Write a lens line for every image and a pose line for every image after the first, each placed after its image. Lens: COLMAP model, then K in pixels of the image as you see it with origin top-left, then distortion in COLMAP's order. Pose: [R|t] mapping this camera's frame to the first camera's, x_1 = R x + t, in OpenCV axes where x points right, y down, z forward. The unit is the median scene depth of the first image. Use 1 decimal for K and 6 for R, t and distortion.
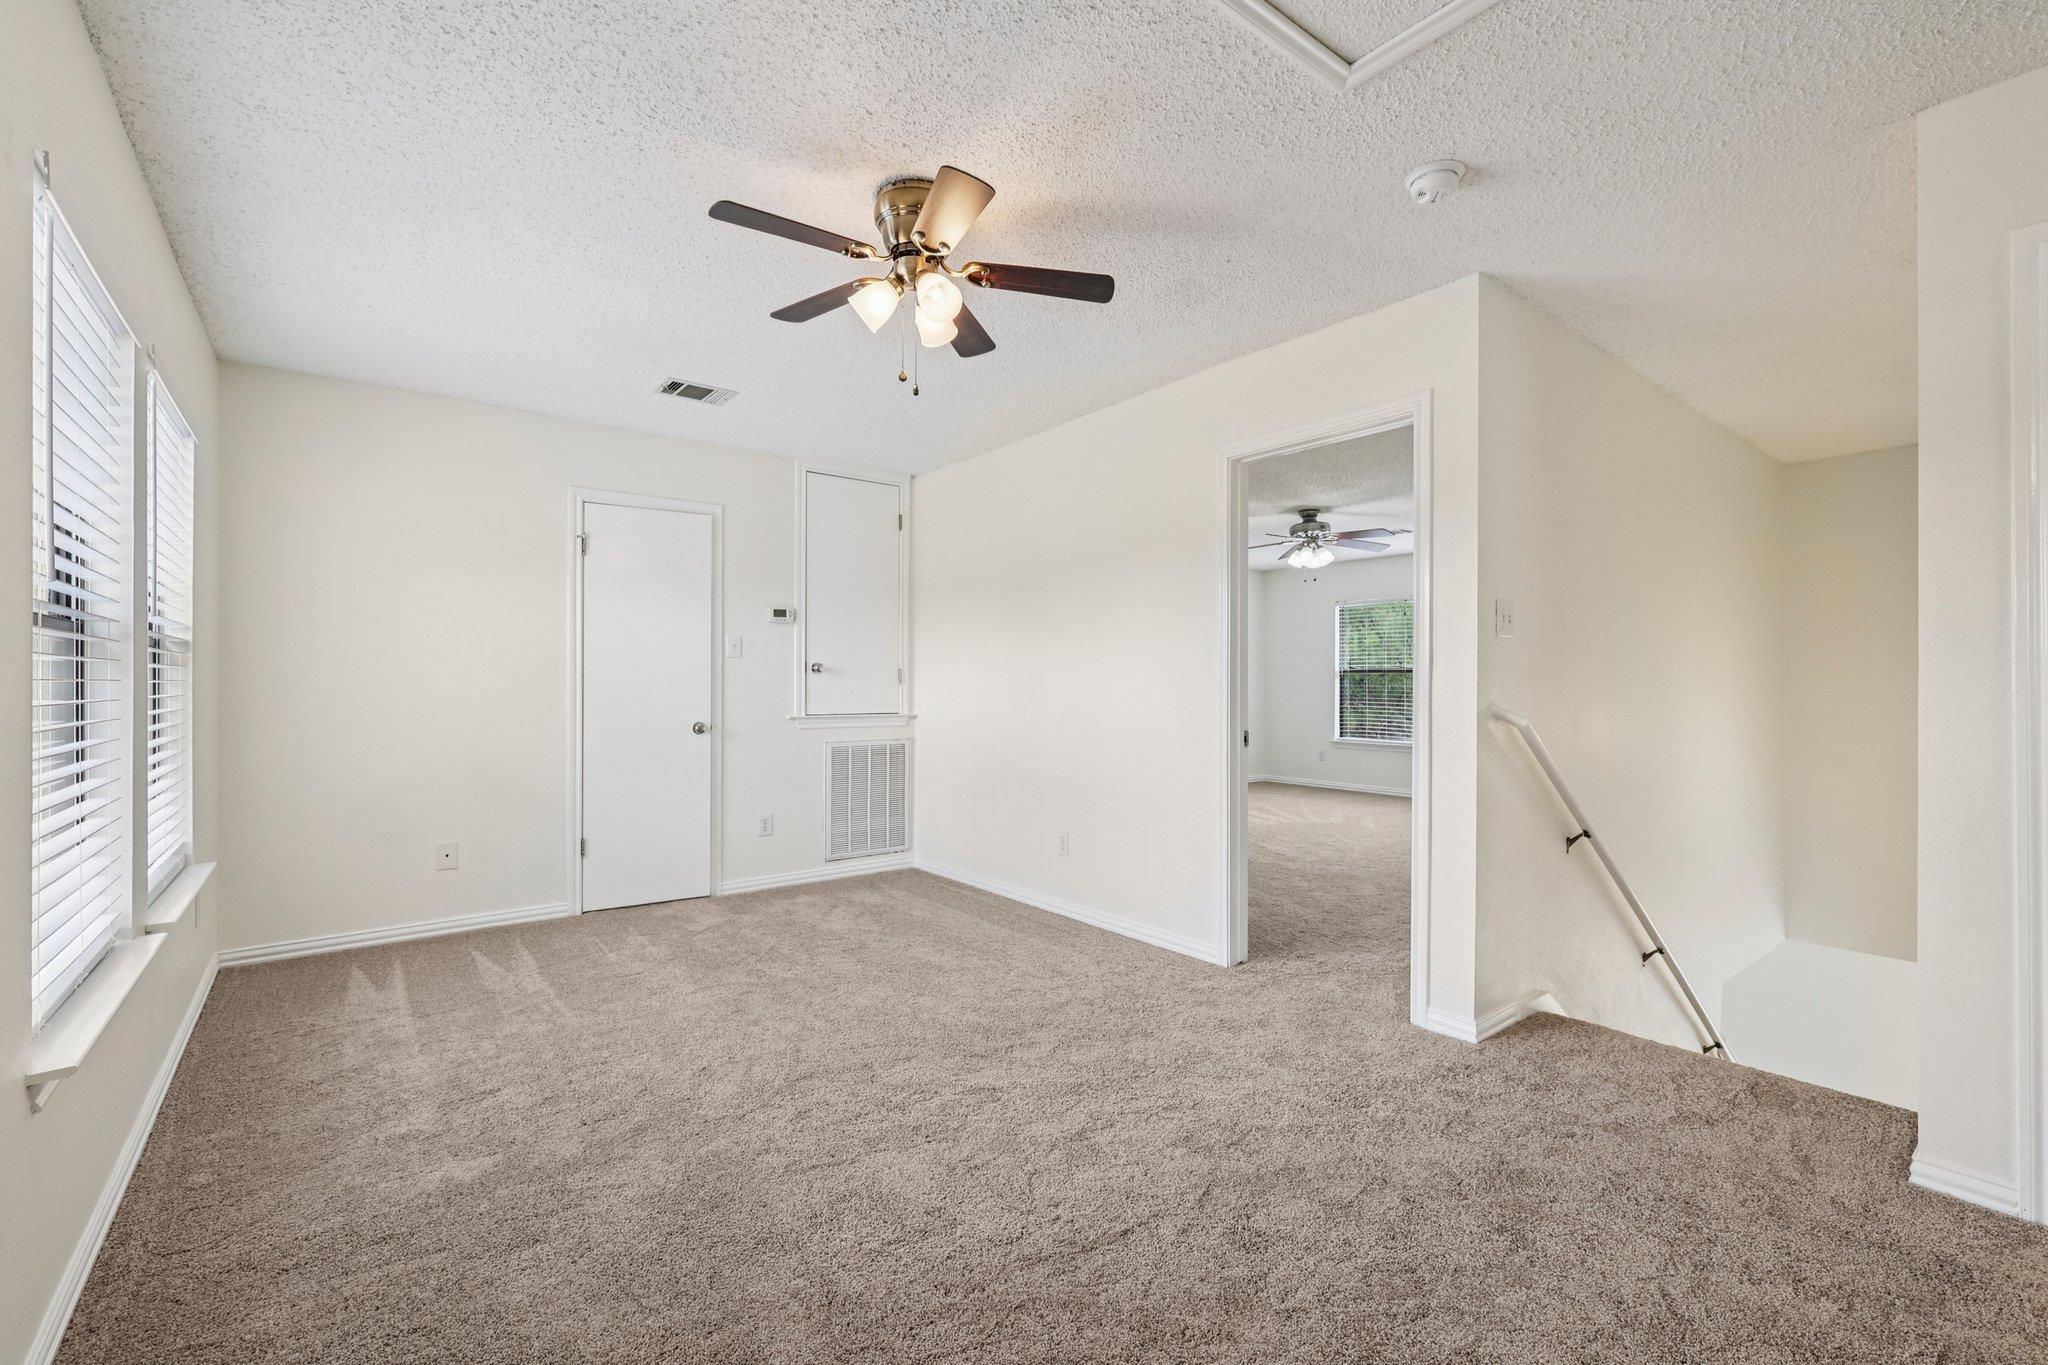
lens RADIAL K [[880.3, 0, 1029.0], [0, 880.3, 681.5], [0, 0, 1]] dist [-0.000951, 0.000154]
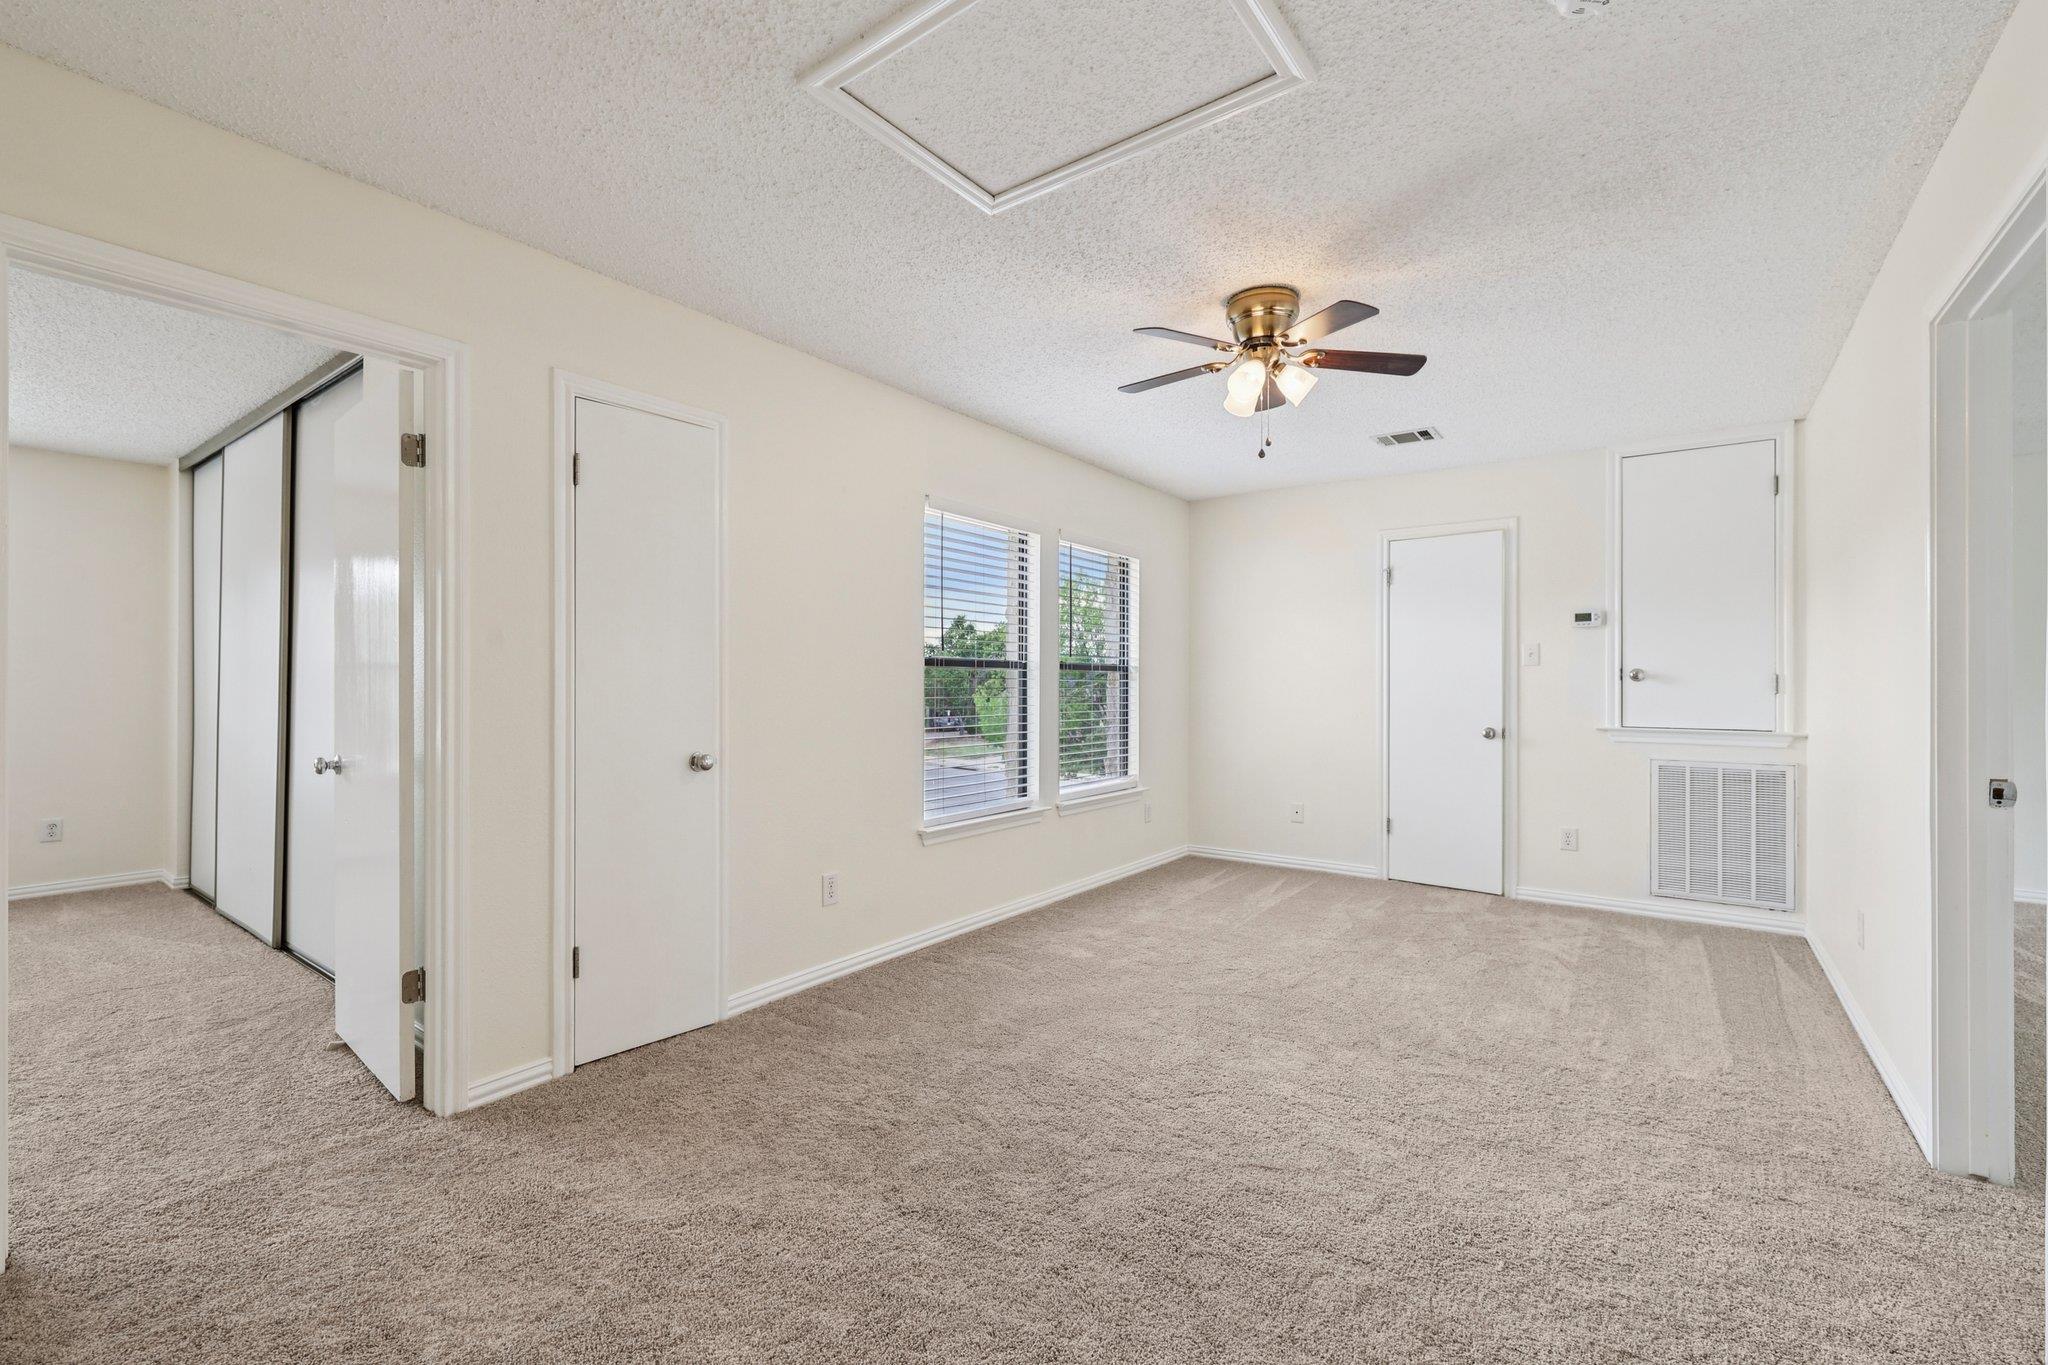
lens RADIAL K [[880.3, 0, 1023.1], [0, 880.3, 683.0], [0, 0, 1]] dist [-0.000951, 0.000154]
pose [[0.252189, -0.000993, -0.967677, 0.472497], [-0.001195, 0.999998, -0.001337, -0.004970], [0.967677, 0.001493, 0.252188, 0.176968]]
